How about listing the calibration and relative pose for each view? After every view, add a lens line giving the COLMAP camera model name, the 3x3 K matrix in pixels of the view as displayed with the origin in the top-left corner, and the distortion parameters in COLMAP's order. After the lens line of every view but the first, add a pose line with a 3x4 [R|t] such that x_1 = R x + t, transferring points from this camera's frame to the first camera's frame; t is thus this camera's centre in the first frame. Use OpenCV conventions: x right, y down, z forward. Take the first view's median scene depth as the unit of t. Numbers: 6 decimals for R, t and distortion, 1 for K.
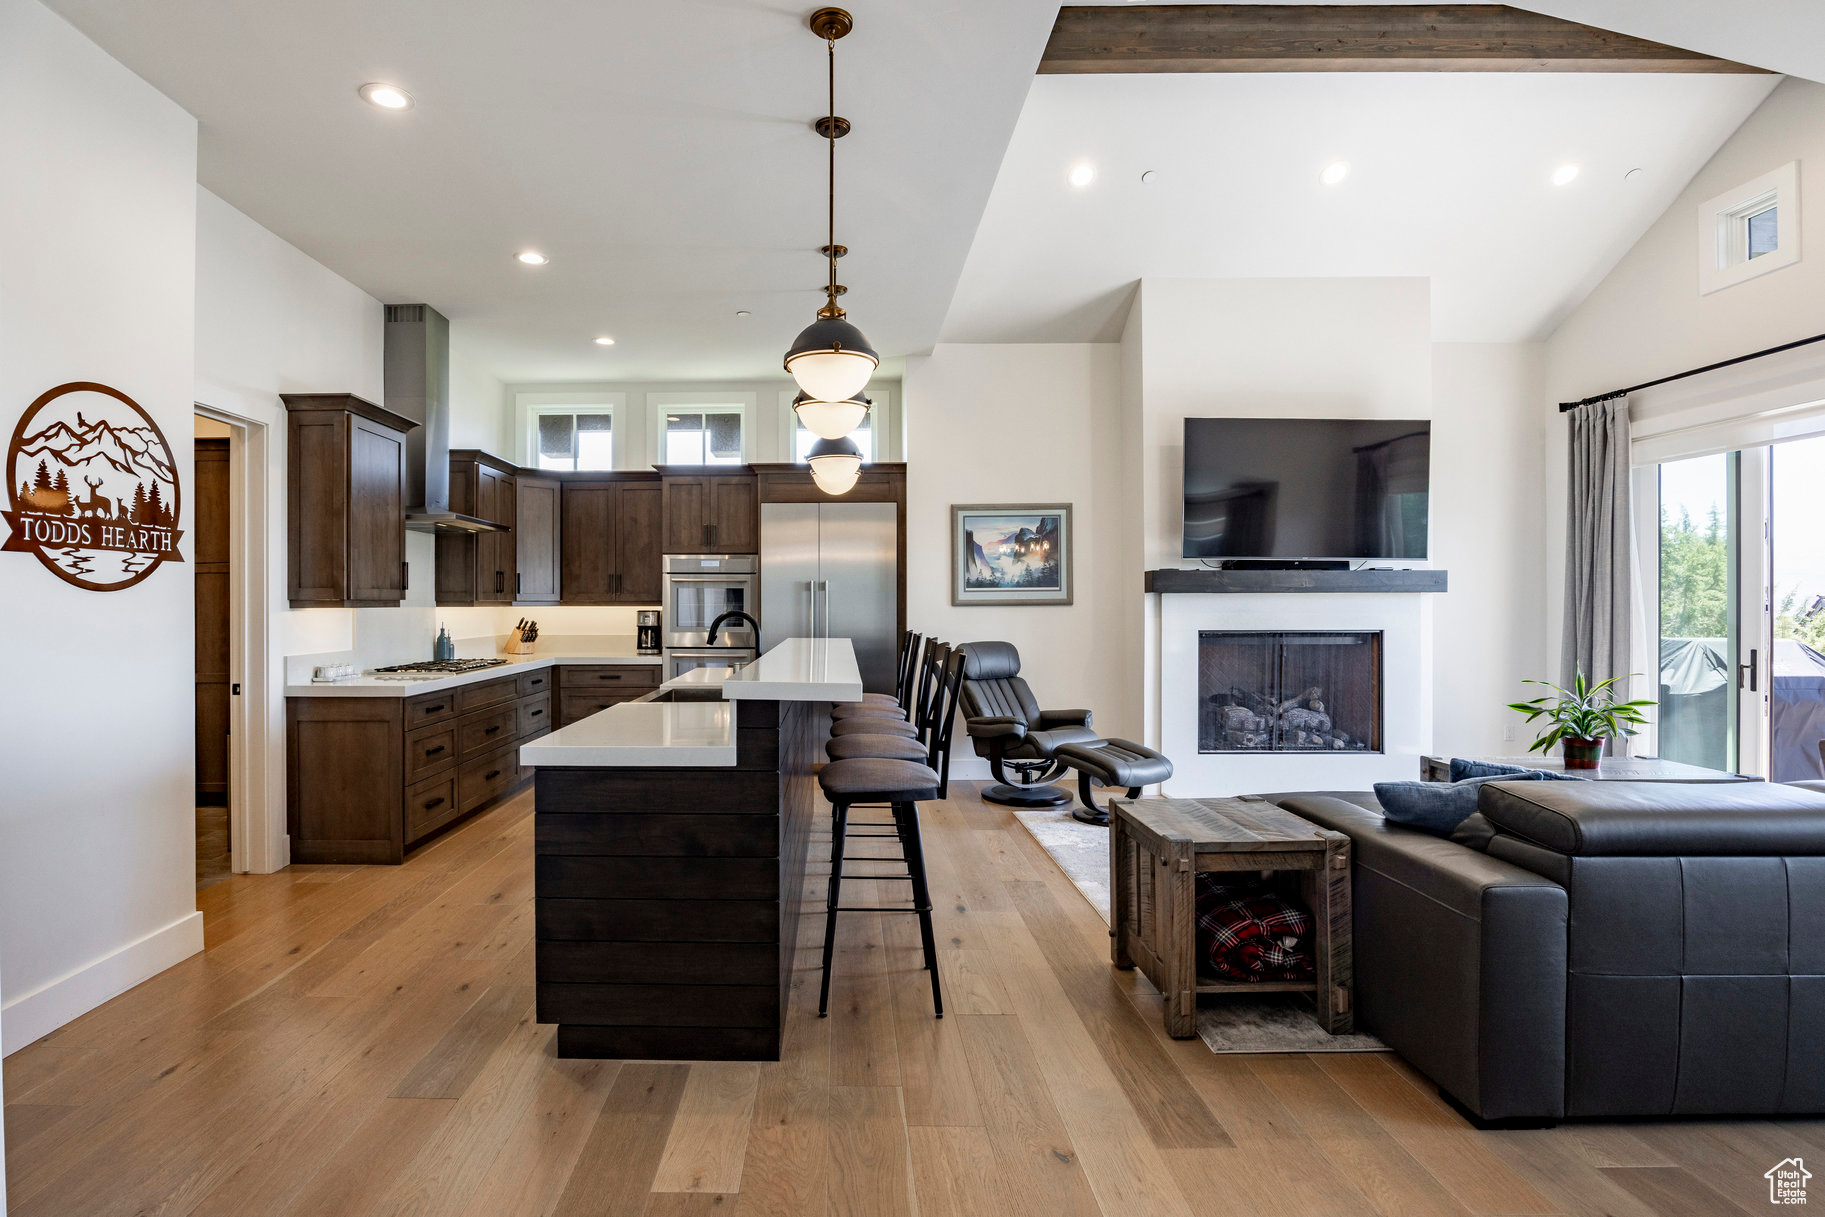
lens RADIAL K [[878.5, 0, 817.9], [0, 878.5, 599.9], [0, 0, 1]] dist [-0.014768, 0.000527]
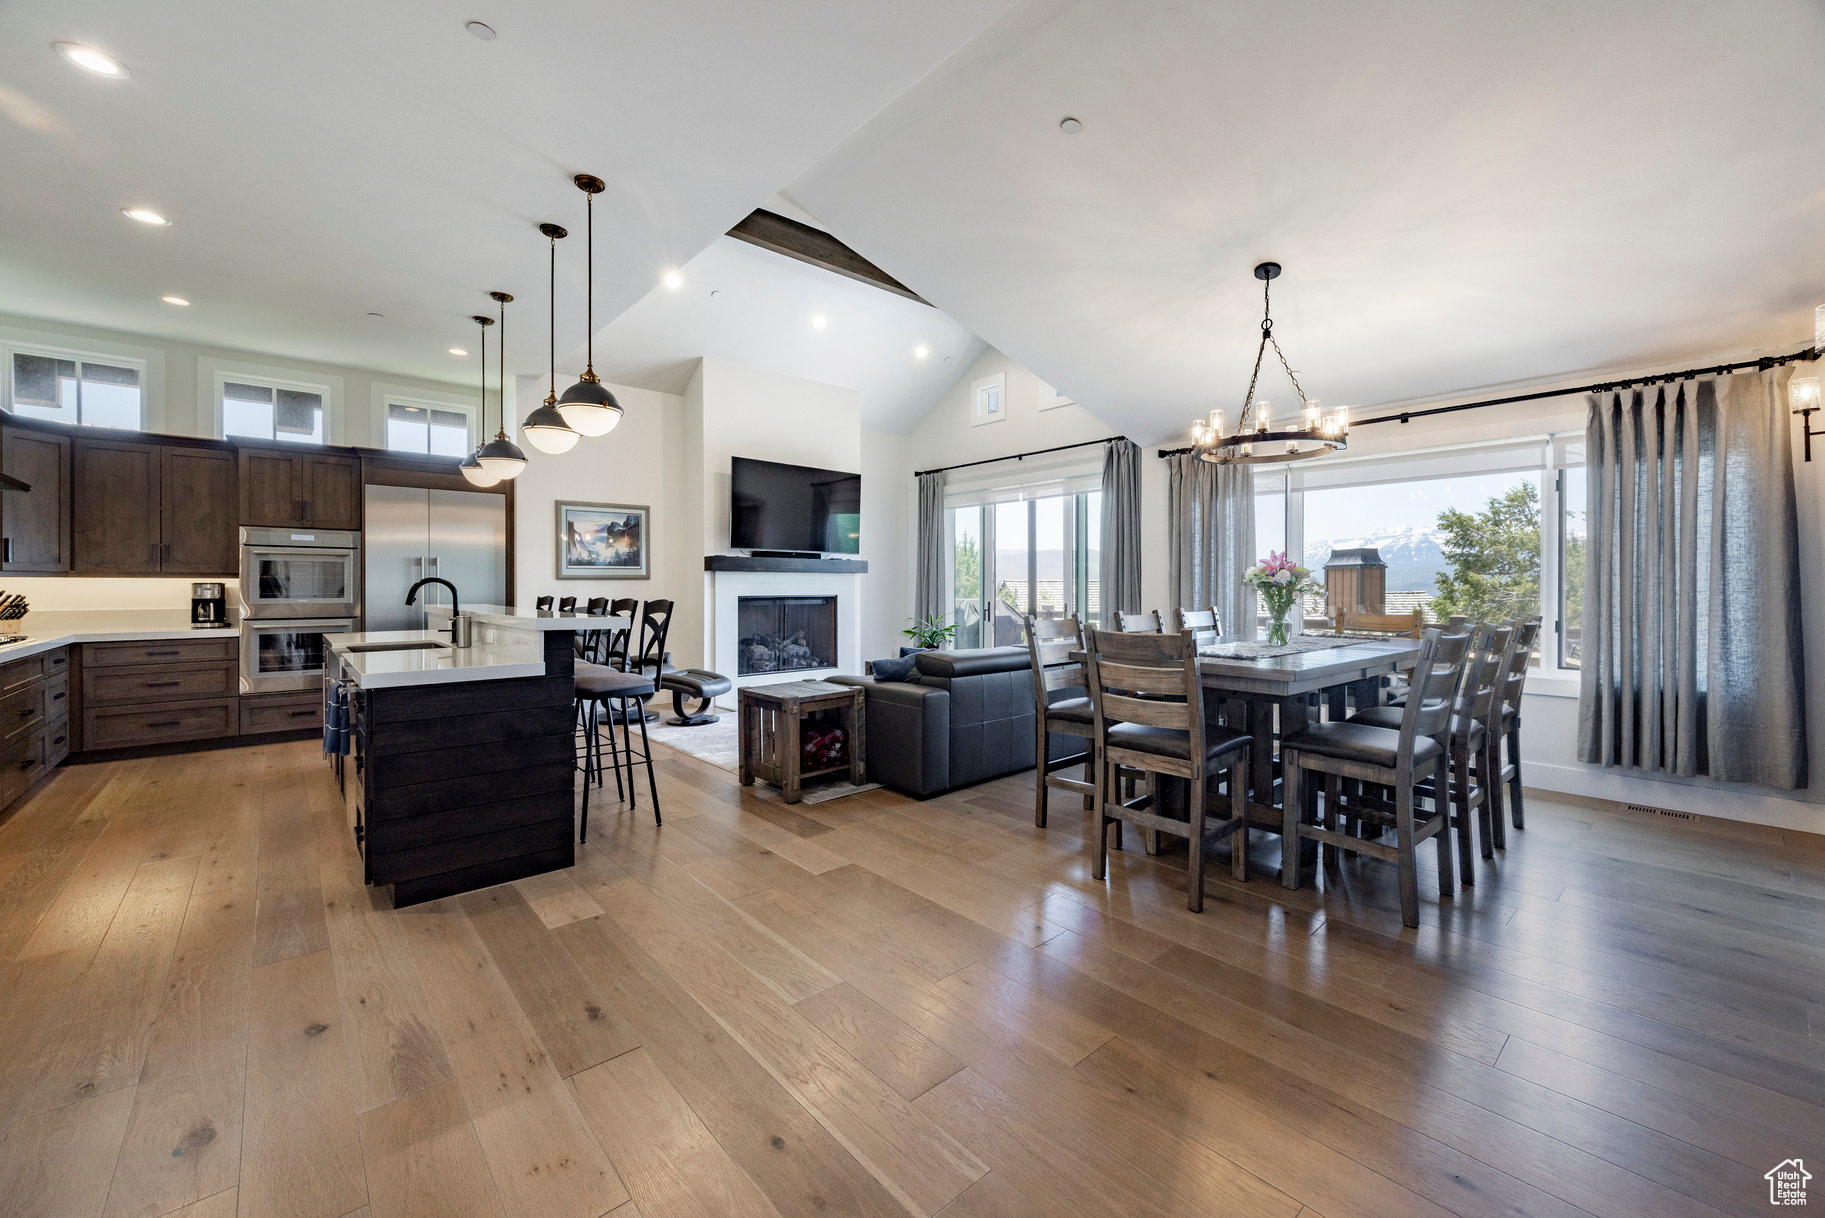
lens RADIAL K [[716.6, 0, 915.9], [0, 716.6, 589.4], [0, 0, 1]] dist [-0.000275, -0.000561]
pose [[0.736975, -0.002364, 0.675916, -0.187276], [-0.003248, 0.999970, 0.007040, 0.013745], [-0.675913, -0.007384, 0.736945, -0.135021]]
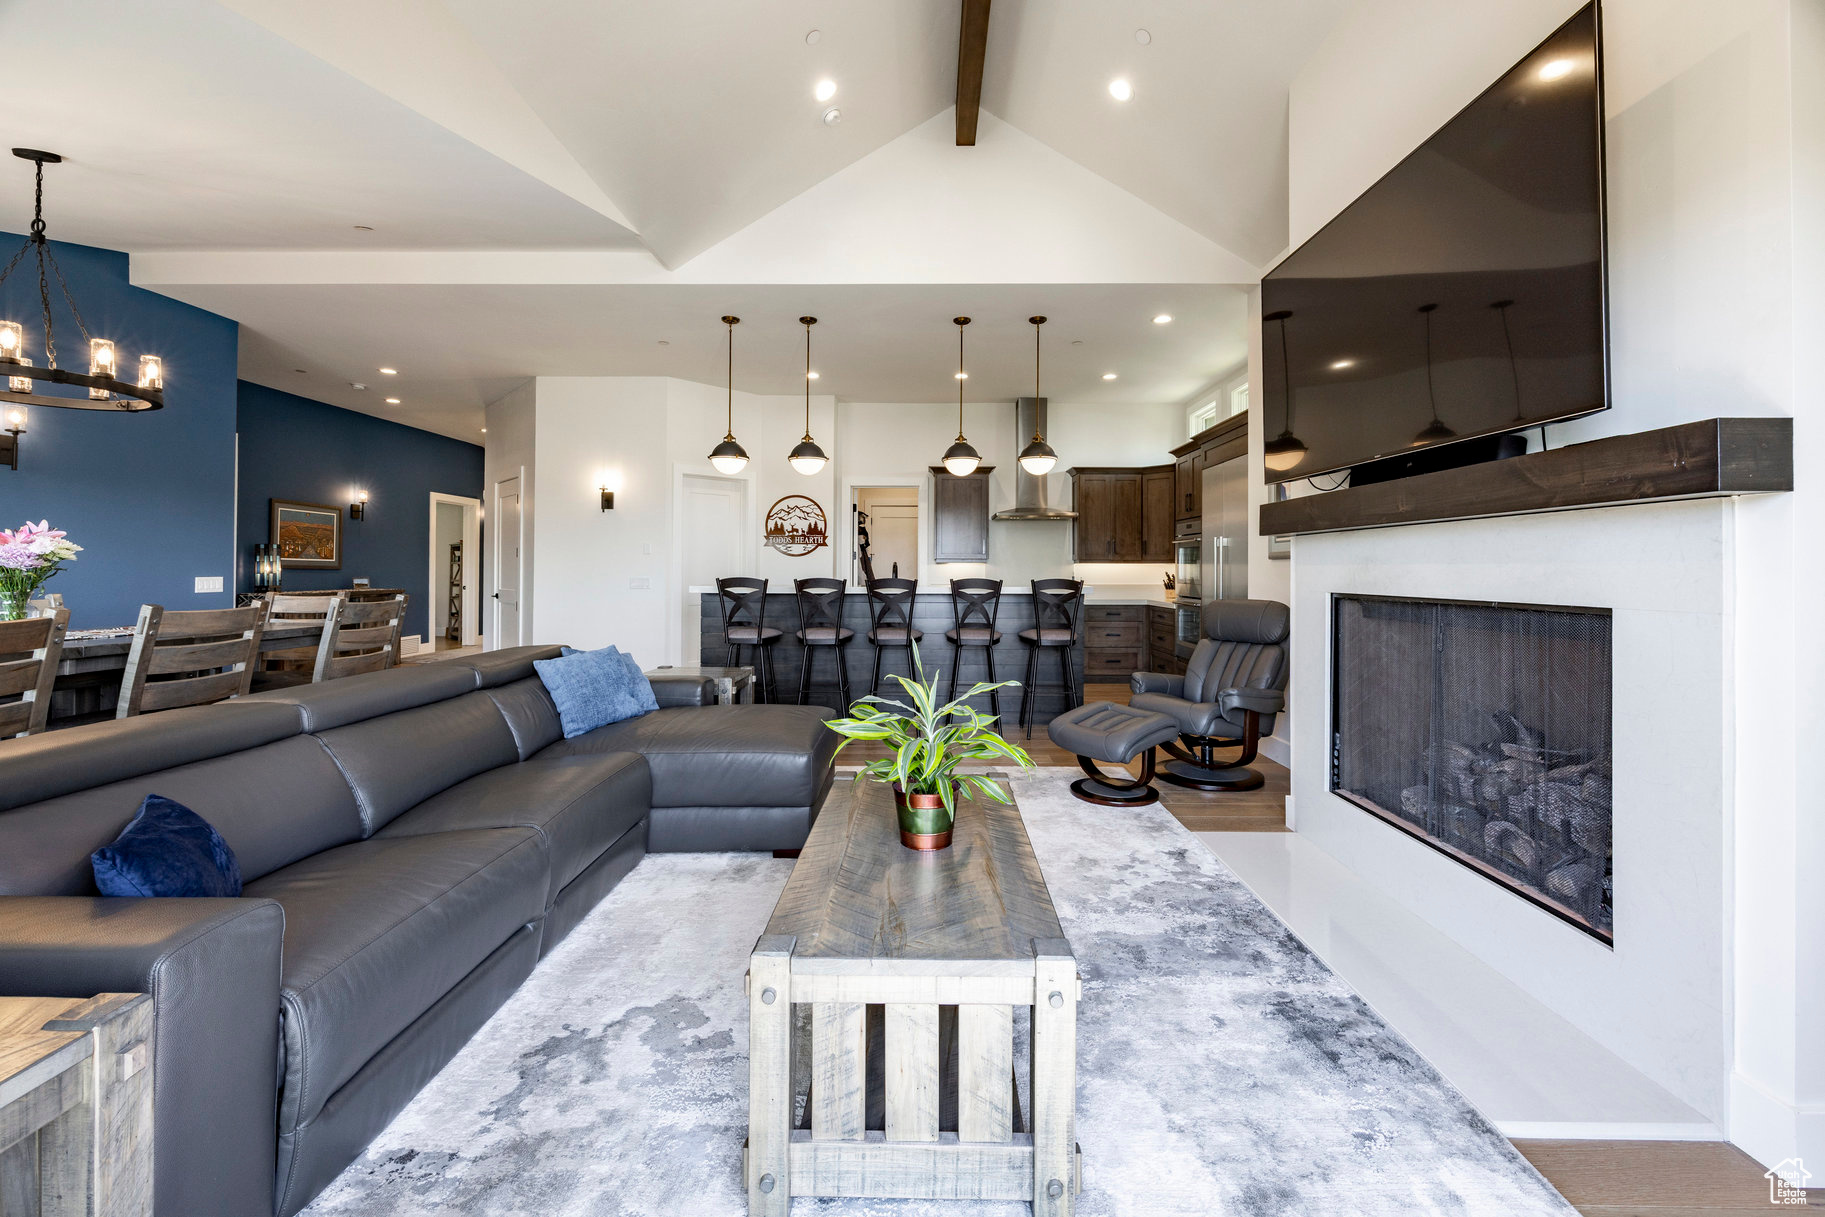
lens RADIAL K [[716.6, 0, 915.2], [0, 716.6, 556.8], [0, 0, 1]] dist [-0.000275, -0.000561]
pose [[0.008148, -0.016812, -0.999825, 0.976246], [0.000138, 0.999859, -0.016811, 0.018476], [0.999967, -0.000001, 0.008150, 0.725066]]
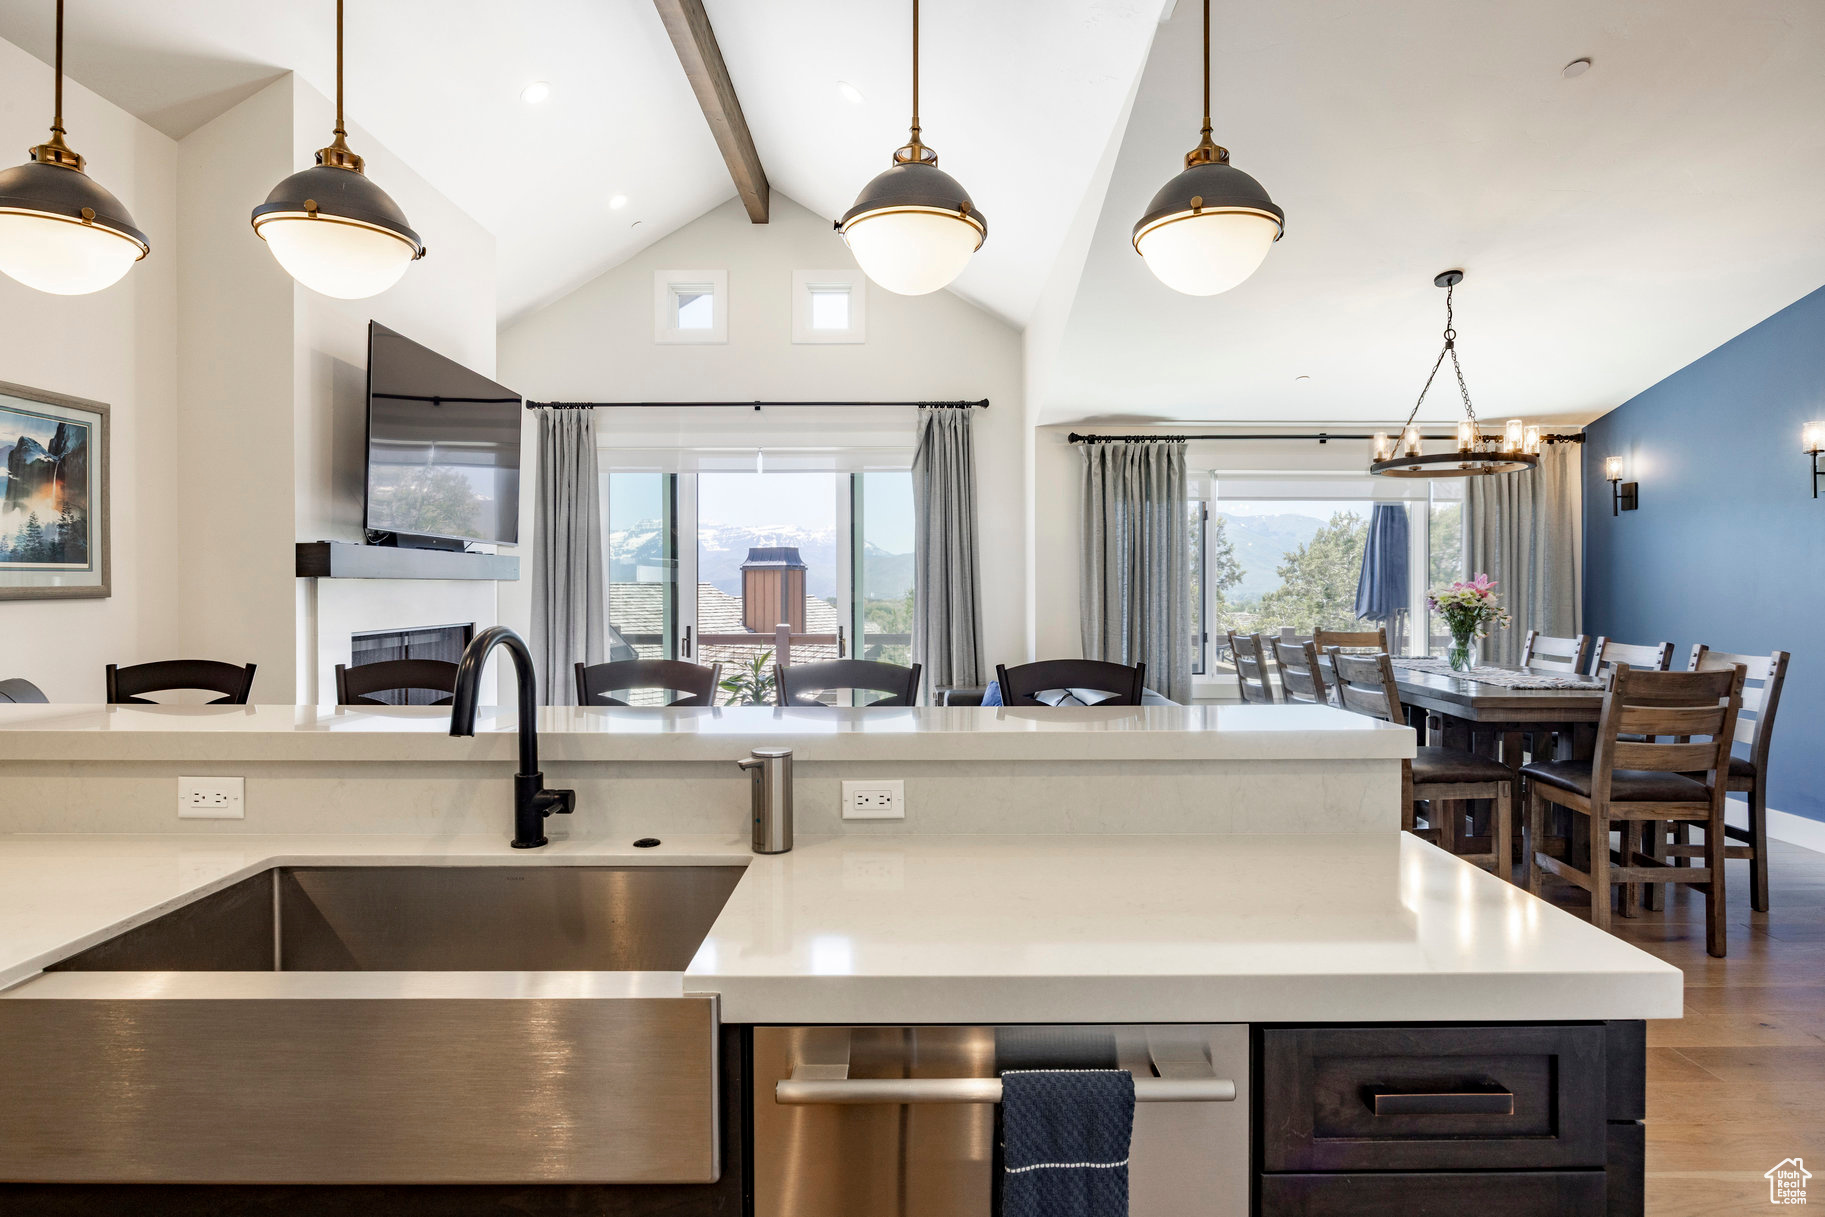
lens RADIAL K [[959.2, 0, 905.6], [0, 959.2, 590.5], [0, 0, 1]] dist [-0.000862, -0.002295]
pose [[-0.015417, -0.003658, 0.999874, -0.331805], [-0.004500, 0.999983, 0.003589, -0.003030], [-0.999871, -0.004444, -0.015433, 0.596303]]
